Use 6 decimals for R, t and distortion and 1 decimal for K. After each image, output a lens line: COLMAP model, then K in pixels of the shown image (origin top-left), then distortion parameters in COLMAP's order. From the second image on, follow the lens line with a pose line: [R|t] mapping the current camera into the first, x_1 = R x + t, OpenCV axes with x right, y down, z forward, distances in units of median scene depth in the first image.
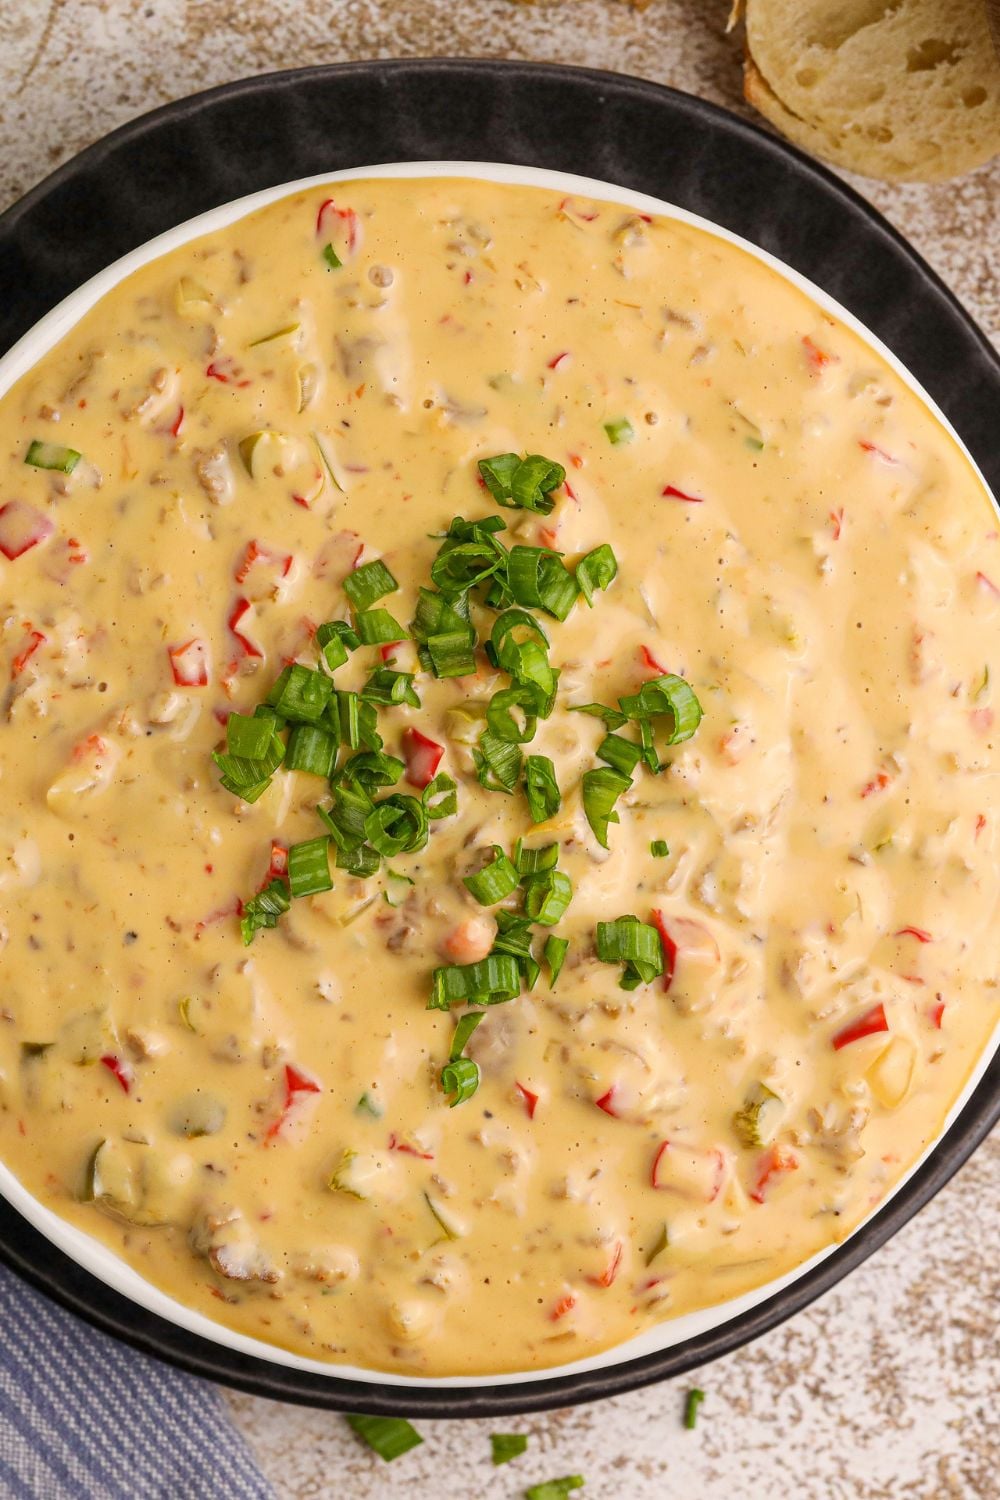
lens RADIAL K [[6769.4, 0, 493.9], [0, 6769.4, 750.2], [0, 0, 1]] dist [-0.199625, 0.000000]
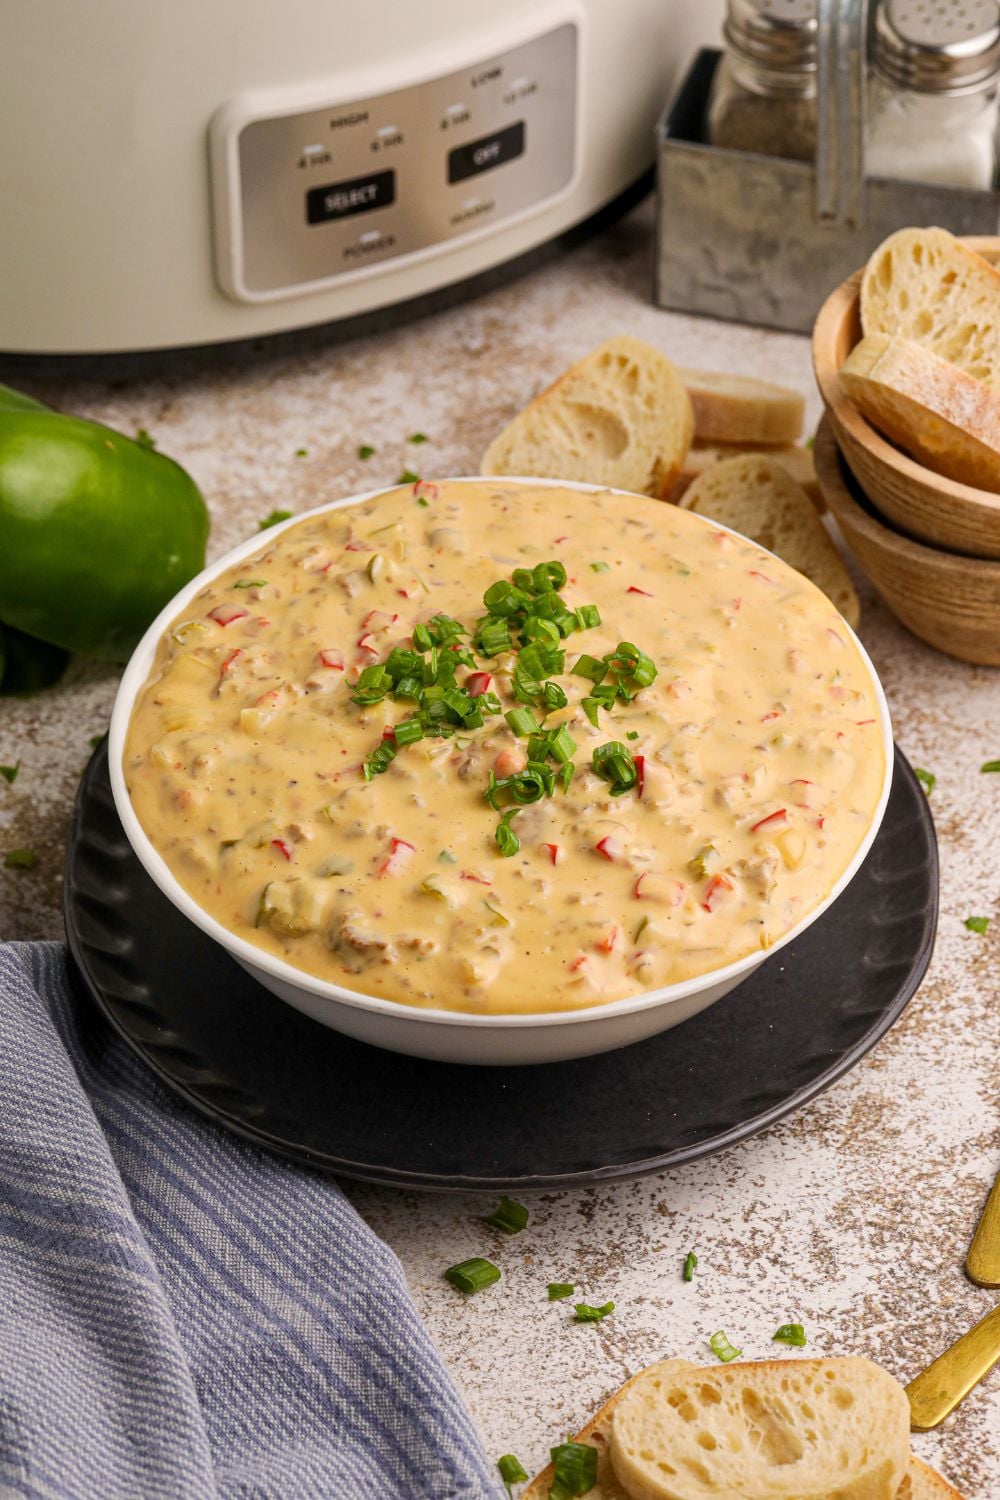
lens RADIAL K [[4655.6, 0, 505.9], [0, 4655.6, 753.8], [0, 0, 1]] dist [-0.273929, 0.000000]
pose [[0.998703, -0.044988, -0.023837, 0.020612], [0.014058, 0.693655, -0.720170, 0.787244], [0.048933, 0.718901, 0.693388, 0.259673]]
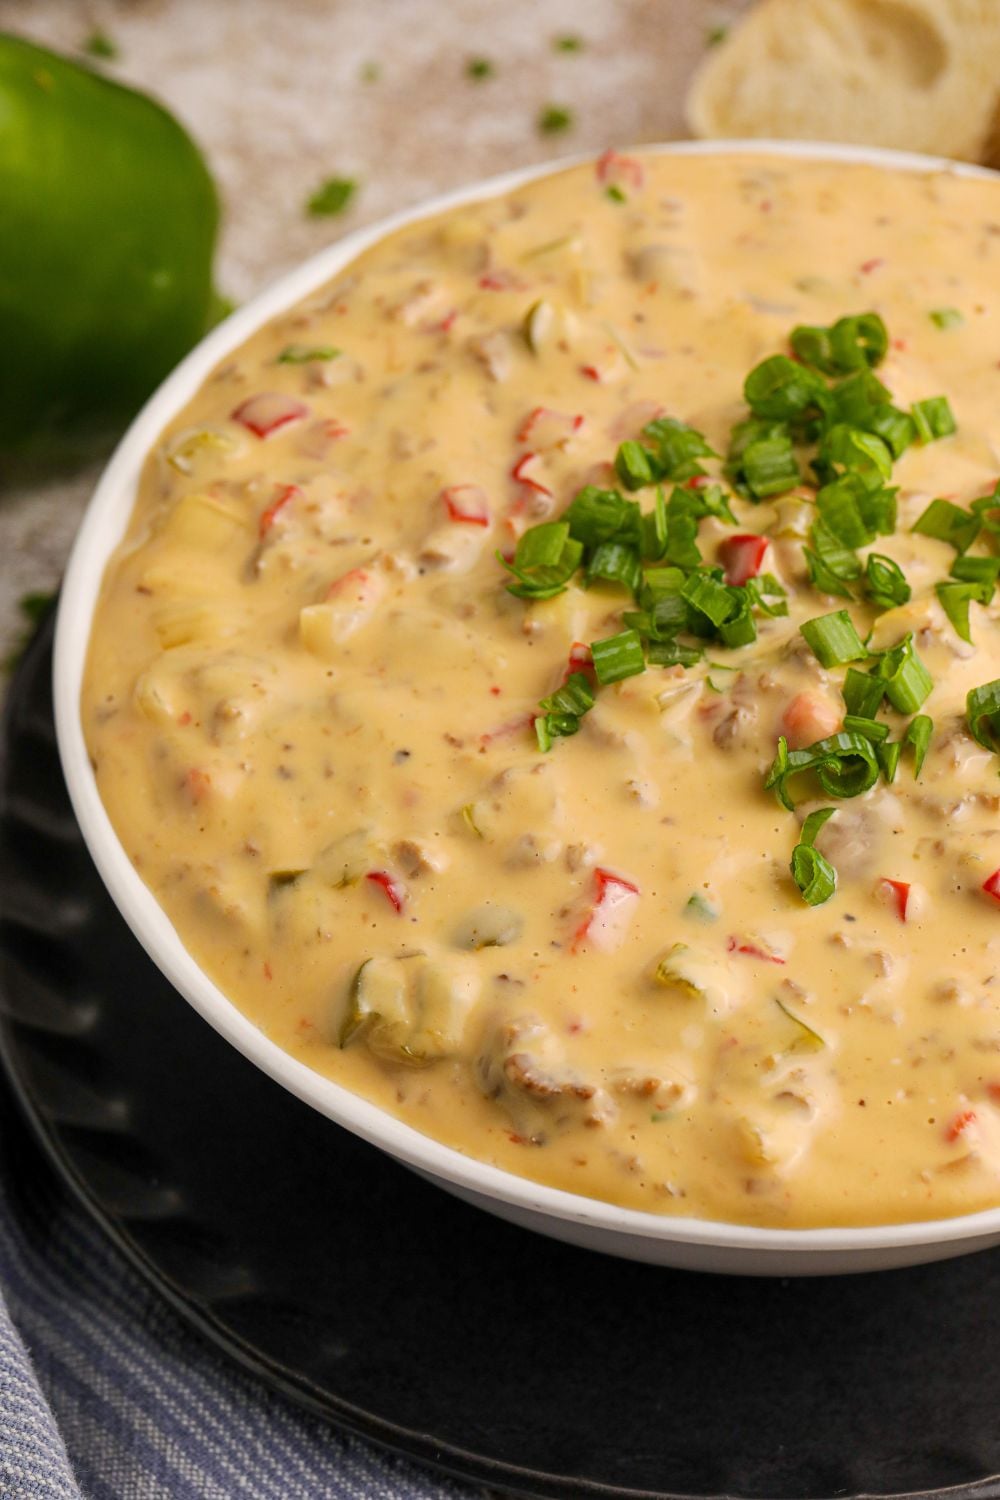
lens RADIAL K [[5122.5, 0, 493.8], [0, 5122.5, 753.6], [0, 0, 1]] dist [-0.093715, 0.000000]
pose [[0.998514, -0.048421, -0.025009, -0.026815], [0.020861, 0.763532, -0.645433, 0.428907], [0.050348, 0.643952, 0.763408, 0.523176]]
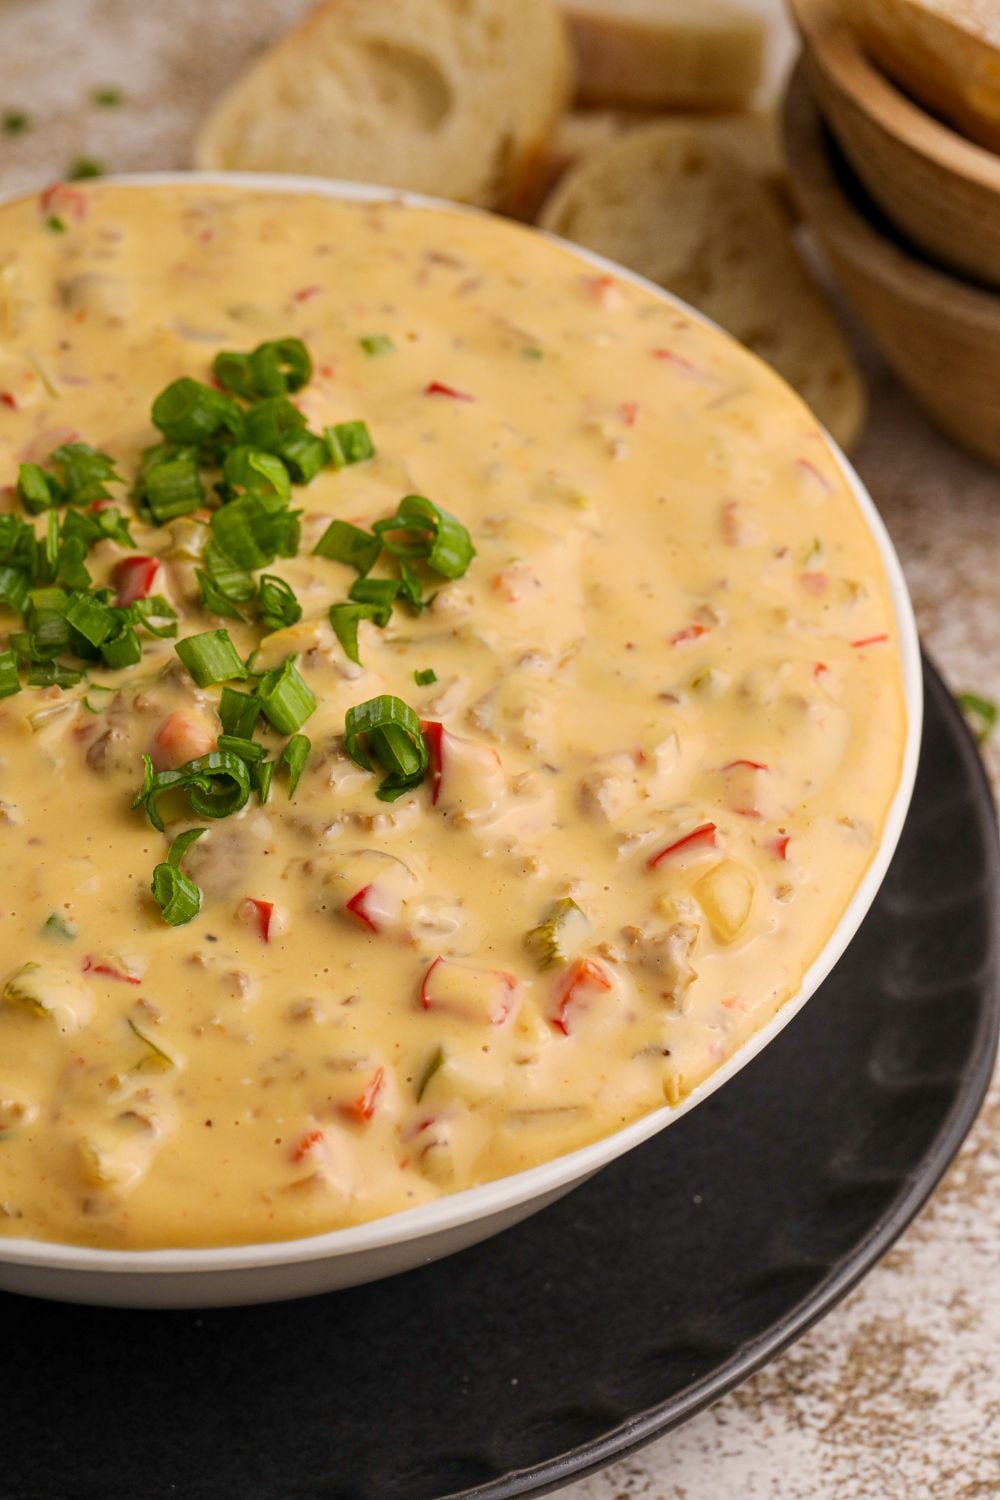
lens RADIAL K [[5122.5, 0, 539.0], [0, 5122.5, 809.8], [0, 0, 1]] dist [-0.093715, 0.000000]
pose [[0.998415, -0.052040, -0.021408, 0.050563], [0.024744, 0.747695, -0.663581, 0.437746], [0.050540, 0.662000, 0.747798, 0.547997]]
